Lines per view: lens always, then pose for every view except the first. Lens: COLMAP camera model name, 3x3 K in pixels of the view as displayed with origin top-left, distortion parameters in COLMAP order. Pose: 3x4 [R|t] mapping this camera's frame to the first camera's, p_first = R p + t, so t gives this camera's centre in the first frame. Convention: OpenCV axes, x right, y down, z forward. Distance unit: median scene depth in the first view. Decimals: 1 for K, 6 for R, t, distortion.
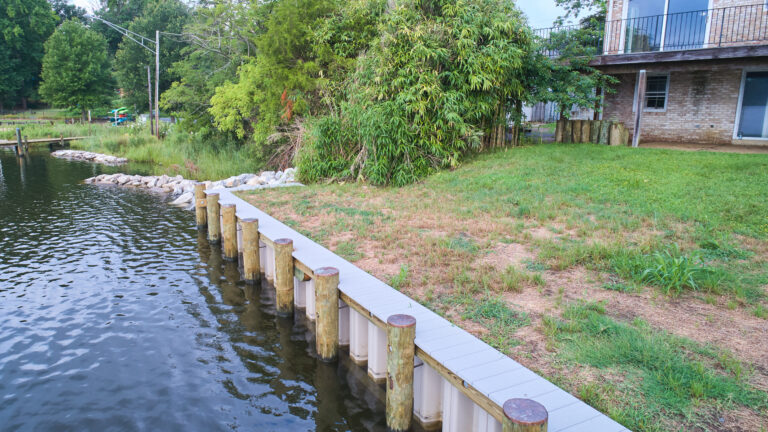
lens RADIAL K [[520.0, 0, 384.9], [0, 520.0, 220.8], [0, 0, 1]] dist [-0.008976, -0.000974]
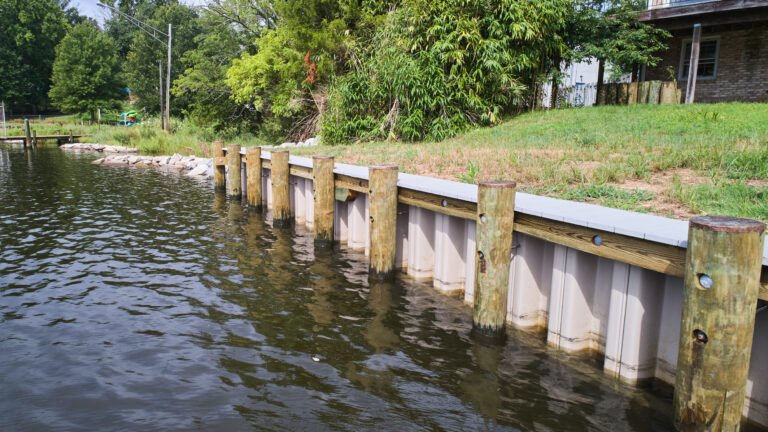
lens RADIAL K [[528.6, 0, 384.0], [0, 528.6, 216.0], [0, 0, 1]] dist [-0.003095, -0.001762]
pose [[0.999794, 0.007009, -0.019066, -0.035484], [-0.007604, 0.999481, -0.031310, 0.076715], [0.018837, 0.031449, 0.999328, 0.056204]]
